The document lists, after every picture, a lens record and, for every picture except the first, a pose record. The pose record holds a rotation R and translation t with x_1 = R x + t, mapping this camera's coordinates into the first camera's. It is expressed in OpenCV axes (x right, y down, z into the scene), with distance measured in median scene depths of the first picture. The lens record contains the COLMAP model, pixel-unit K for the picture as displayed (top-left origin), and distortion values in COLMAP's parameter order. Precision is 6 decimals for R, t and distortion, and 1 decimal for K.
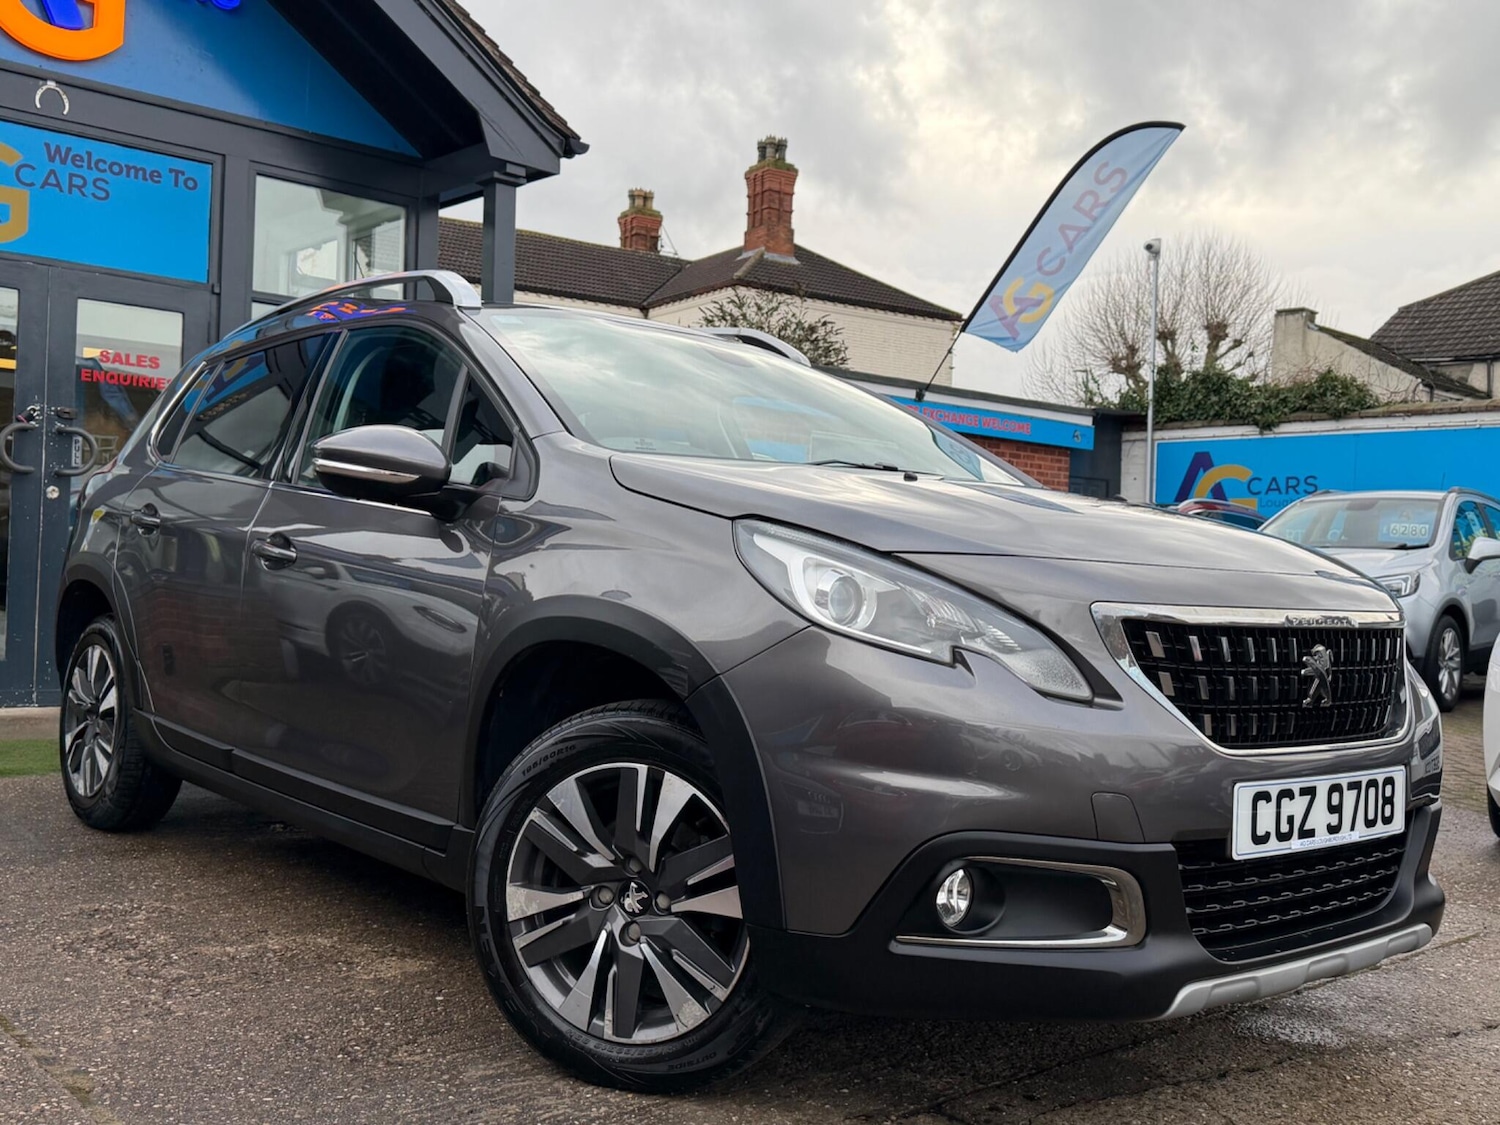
lens RADIAL K [[1448.8, 0, 744.7], [0, 1448.8, 555.3], [0, 0, 1]] dist [0.085225, 0.000000]
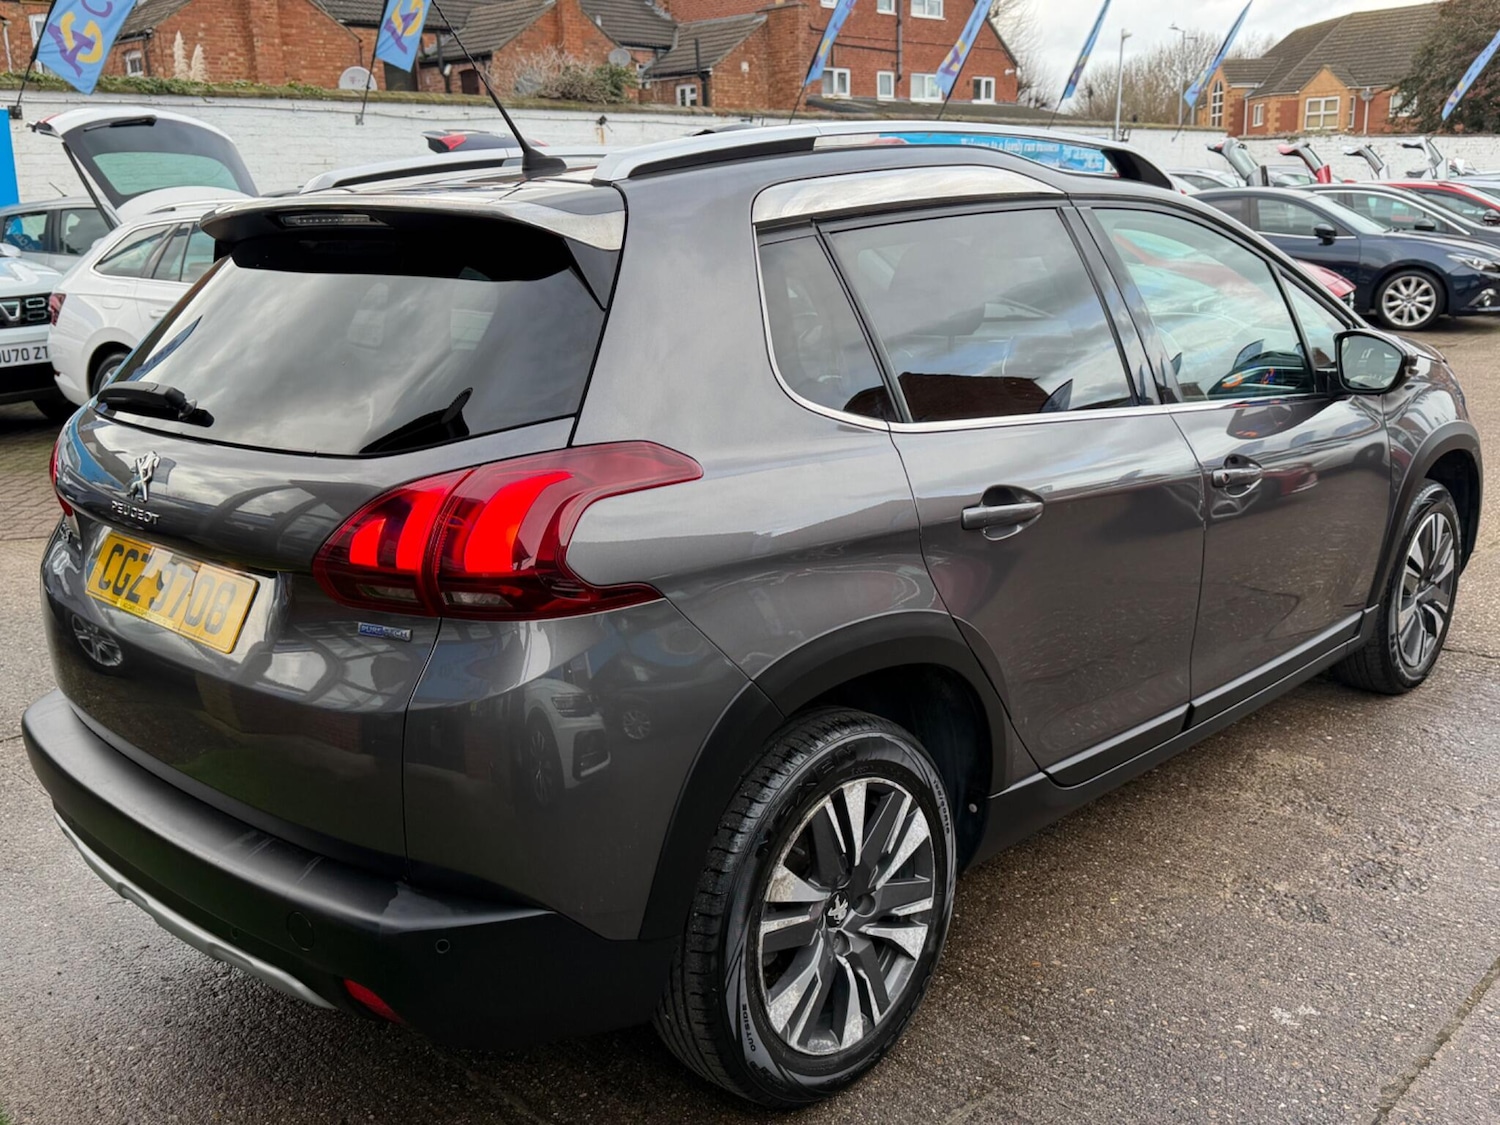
lens RADIAL K [[1403.2, 0, 740.1], [0, 1403.2, 558.1], [0, 0, 1]] dist [0.009604, 0.000000]
pose [[-0.102397, -0.278943, 0.954833, -1.571831], [0.006890, 0.959656, 0.281091, -0.284350], [-0.994720, 0.035362, -0.096344, 1.891734]]
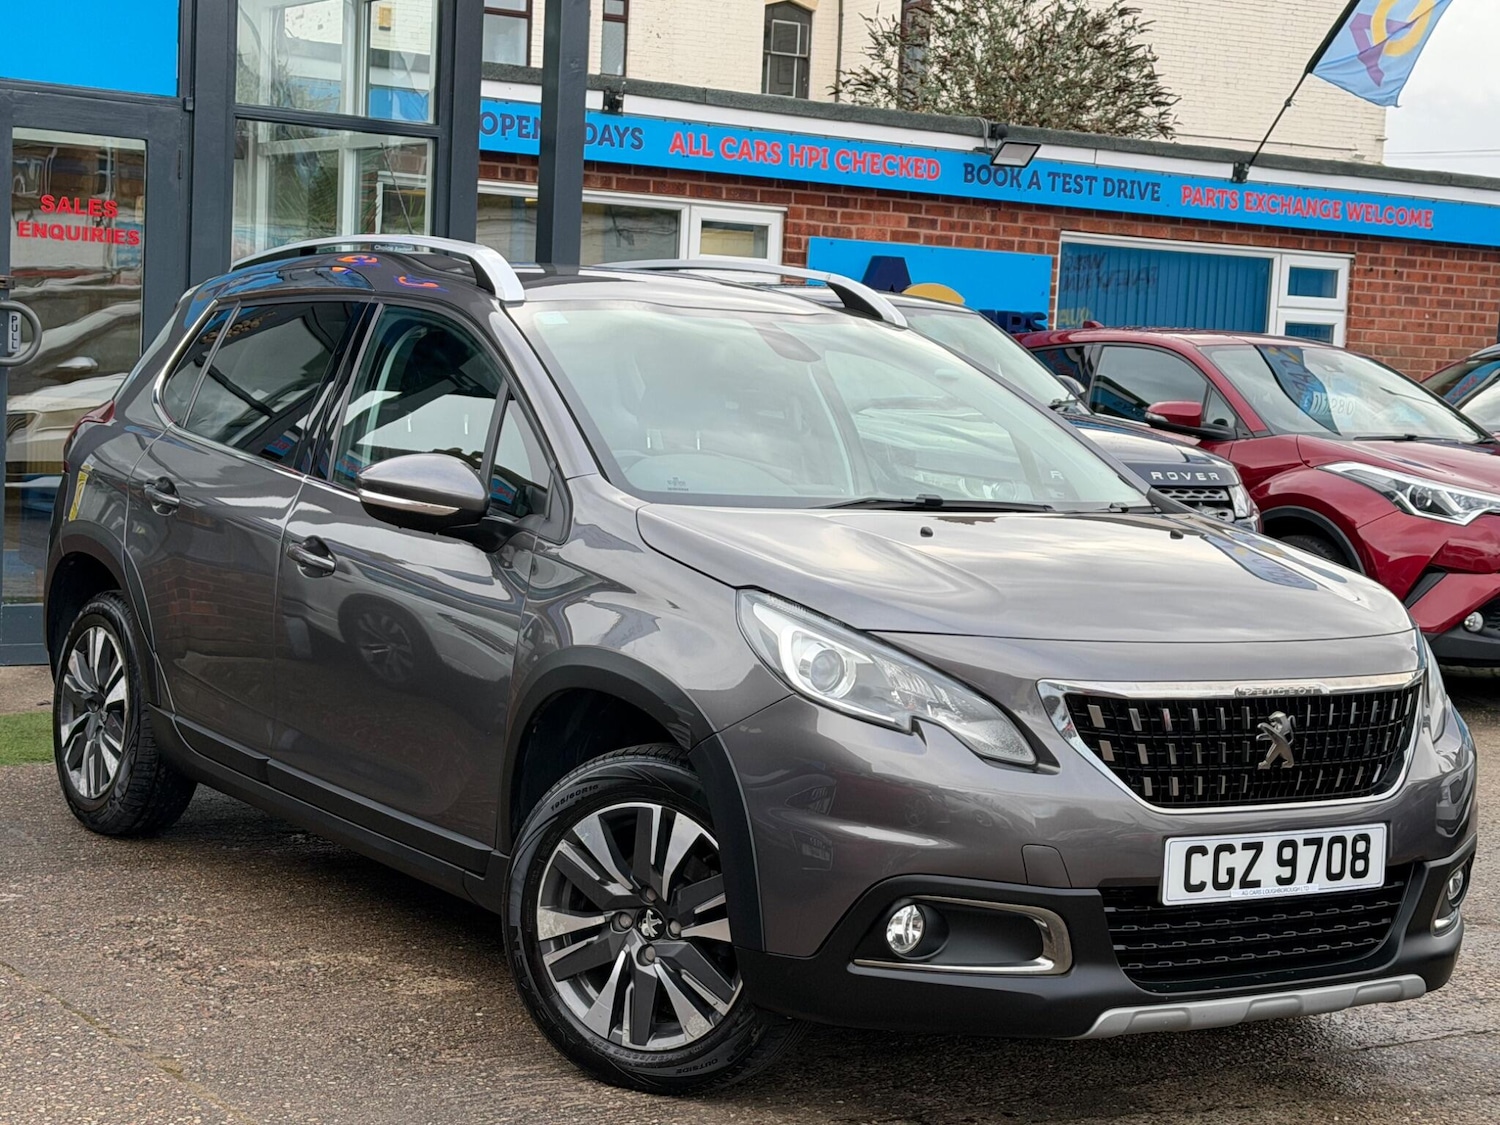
lens RADIAL K [[2610.9, 0, 747.7], [0, 2610.9, 560.4], [0, 0, 1]] dist [0.206820, 0.000000]
pose [[0.994006, 0.018004, -0.107837, 0.198164], [-0.009215, 0.996635, 0.081453, -0.193189], [0.108941, -0.079970, 0.990826, -0.900836]]
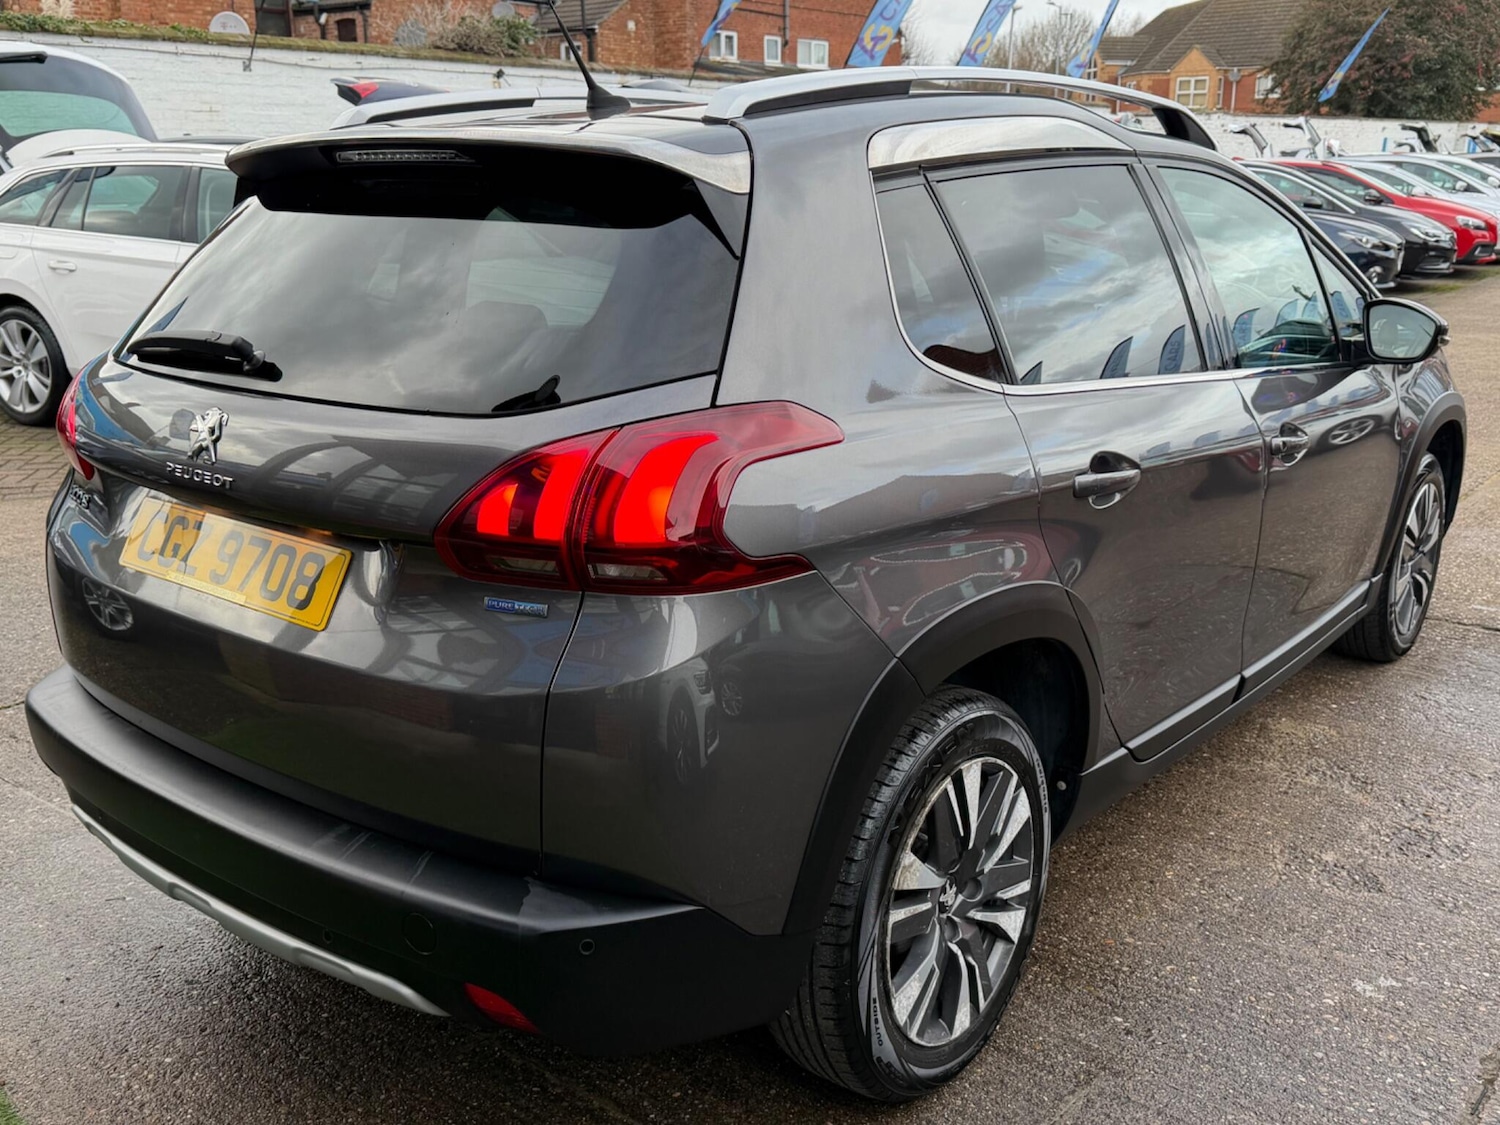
lens RADIAL K [[1403.2, 0, 743.9], [0, 1403.2, 565.6], [0, 0, 1]] dist [0.009604, 0.000000]
pose [[-0.190379, -0.305254, 0.933046, -1.498938], [-0.020564, 0.951461, 0.307083, -0.268426], [-0.981495, 0.039275, -0.187415, 2.030357]]
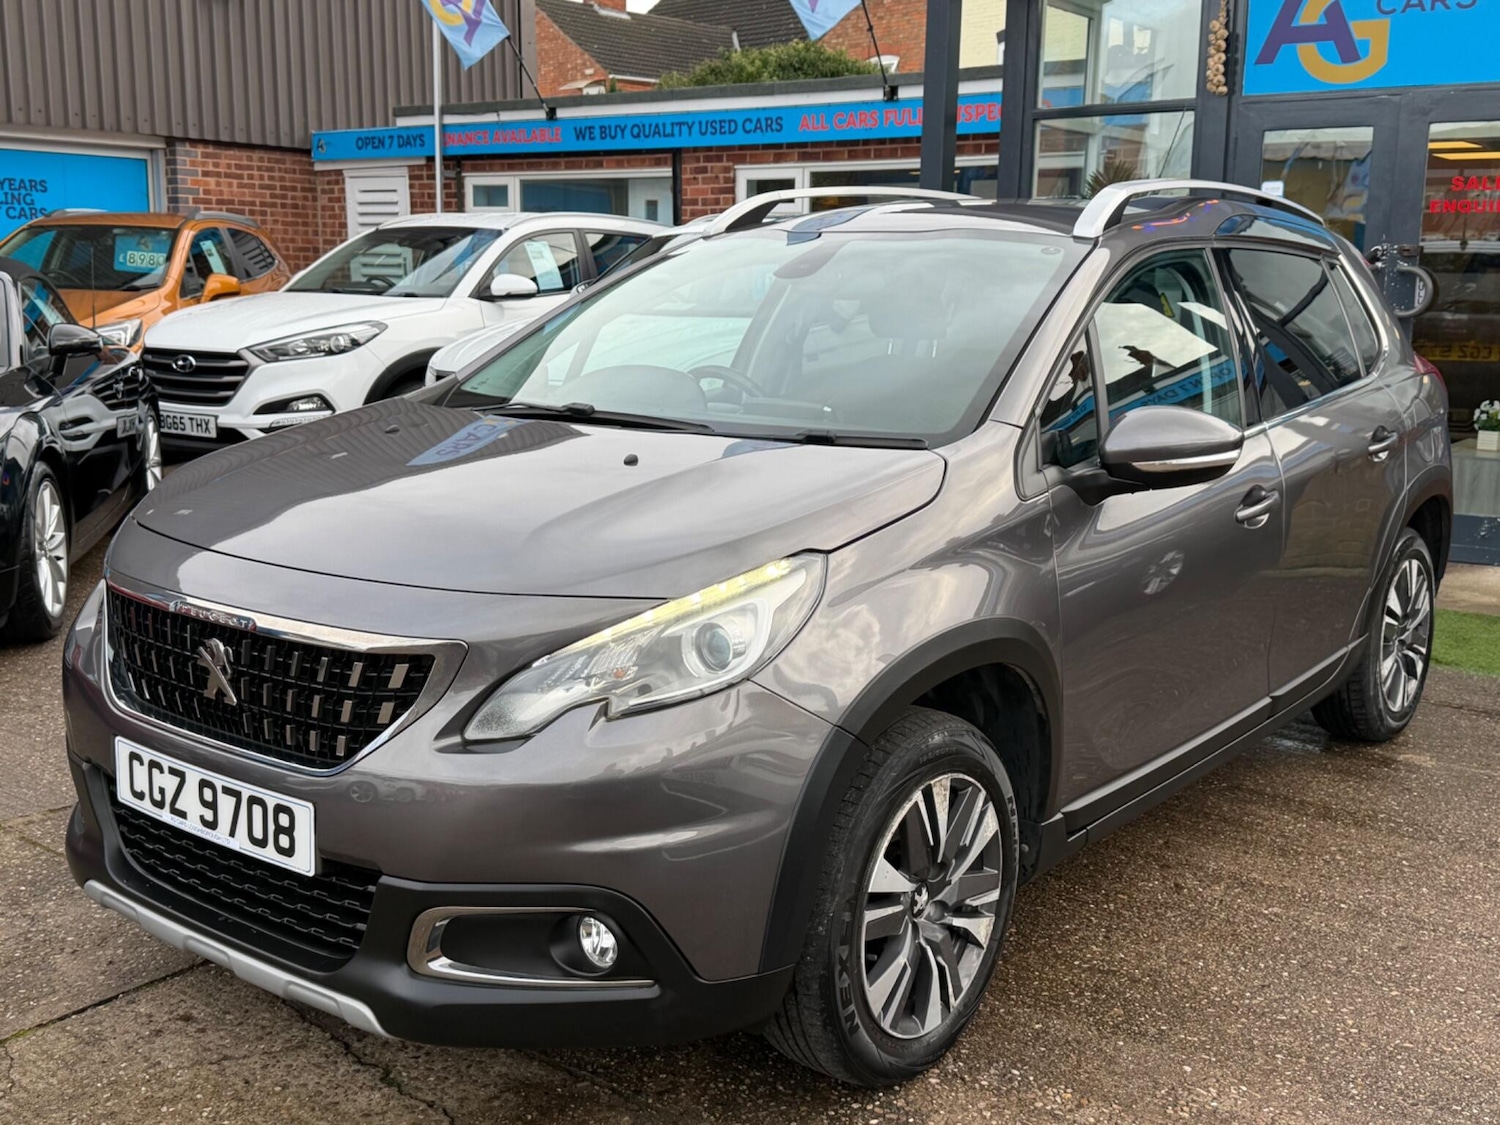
lens RADIAL K [[1538.7, 0, 745.3], [0, 1538.7, 562.8], [0, 0, 1]] dist [0.038779, 0.000000]
pose [[0.190986, 0.127301, -0.973303, 1.372993], [-0.008328, 0.991729, 0.128077, -0.117830], [0.981557, -0.016355, 0.190467, 1.087824]]
